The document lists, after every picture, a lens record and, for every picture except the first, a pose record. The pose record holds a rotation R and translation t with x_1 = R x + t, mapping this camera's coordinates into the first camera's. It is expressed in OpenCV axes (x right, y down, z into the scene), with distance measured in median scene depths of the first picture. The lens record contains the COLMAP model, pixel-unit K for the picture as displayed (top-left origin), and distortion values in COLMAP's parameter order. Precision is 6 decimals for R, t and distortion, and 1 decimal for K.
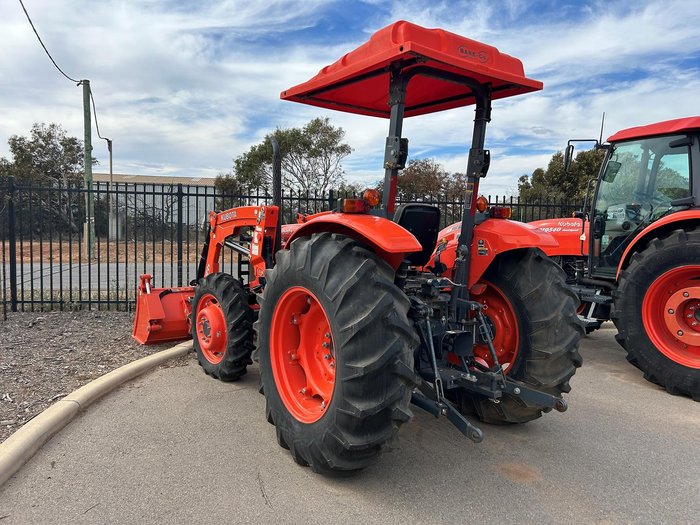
lens RADIAL K [[529.6, 0, 355.9], [0, 529.6, 260.7], [0, 0, 1]] dist [0.043024, -0.036979]
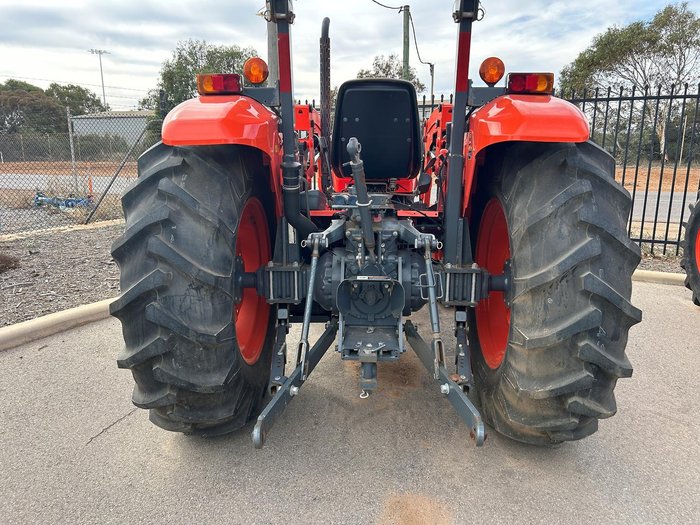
lens RADIAL K [[529.6, 0, 355.9], [0, 529.6, 260.7], [0, 0, 1]] dist [0.043024, -0.036979]
pose [[0.796173, 0.106887, -0.595553, 0.070914], [-0.024126, 0.989098, 0.145267, 0.002712], [0.604588, -0.101289, 0.790072, 0.062175]]
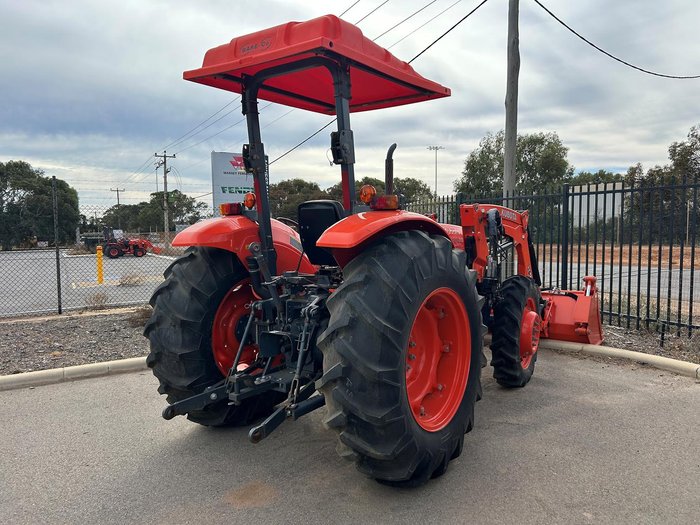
lens RADIAL K [[529.6, 0, 355.9], [0, 529.6, 260.7], [0, 0, 1]] dist [0.043024, -0.036979]
pose [[0.323350, 0.033059, -0.945702, 0.145434], [-0.043068, 0.998868, 0.020192, -0.002688], [0.945299, 0.034200, 0.324408, 0.104836]]
